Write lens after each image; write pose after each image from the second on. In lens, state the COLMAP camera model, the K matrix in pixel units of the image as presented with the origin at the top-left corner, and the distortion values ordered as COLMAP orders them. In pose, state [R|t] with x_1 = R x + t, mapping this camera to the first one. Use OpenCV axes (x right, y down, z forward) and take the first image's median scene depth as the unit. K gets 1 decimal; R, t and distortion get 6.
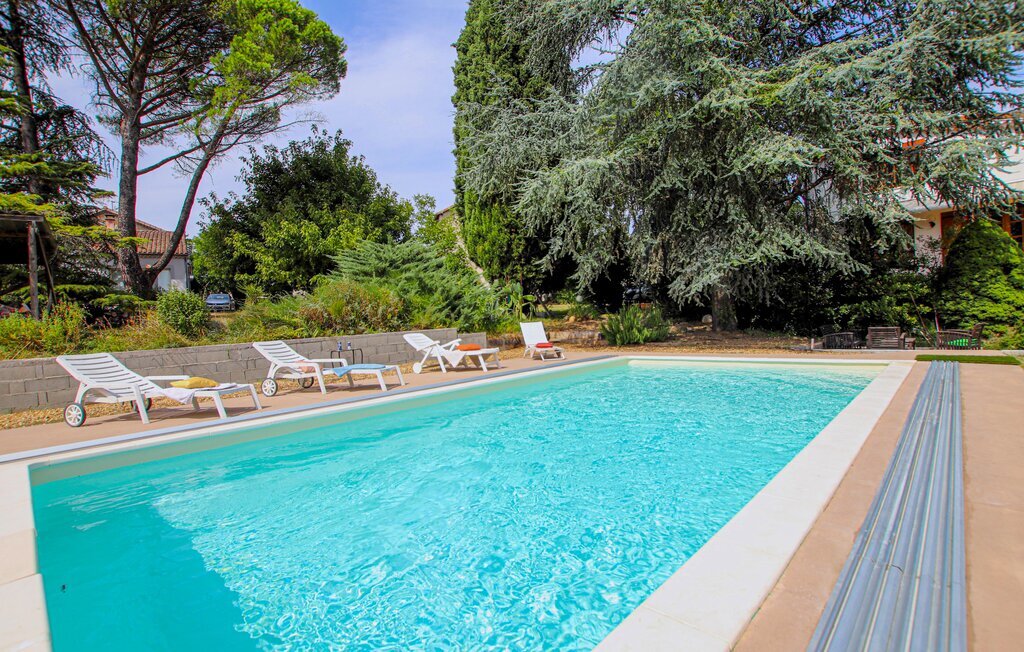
lens RADIAL K [[497.8, 0, 512.6], [0, 497.8, 331.0], [0, 0, 1]] dist [-0.028147, -0.000087]
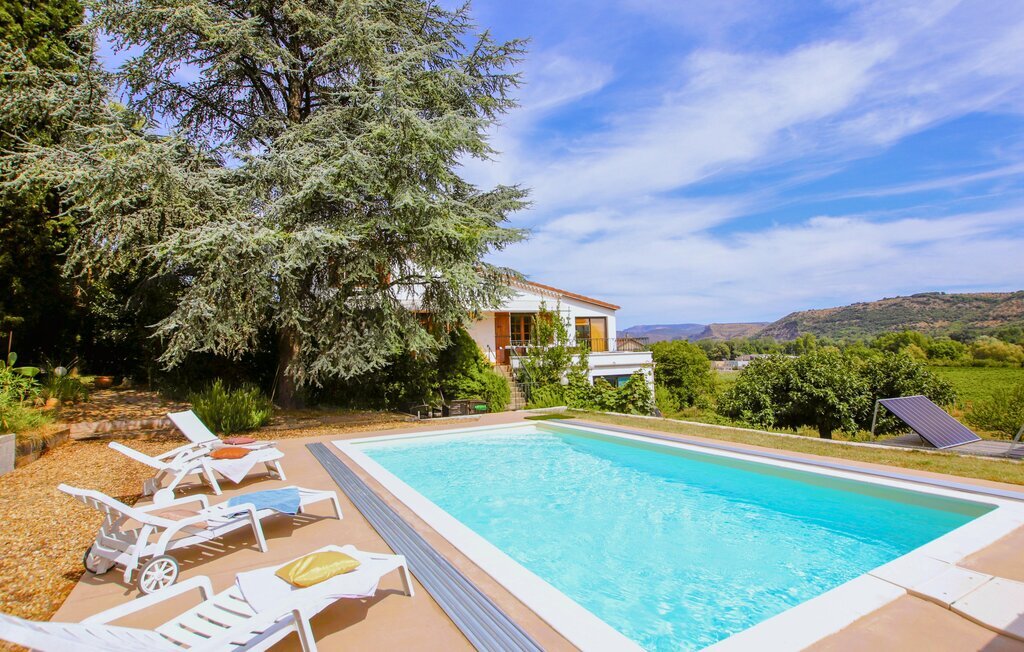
lens RADIAL K [[518.9, 0, 532.3], [0, 518.9, 323.9], [0, 0, 1]] dist [-0.031860, 0.000127]
pose [[0.308265, 0.095290, 0.946516, -0.398373], [0.041692, 0.992661, -0.113514, -0.029987], [-0.950386, 0.074454, 0.302030, 0.201855]]
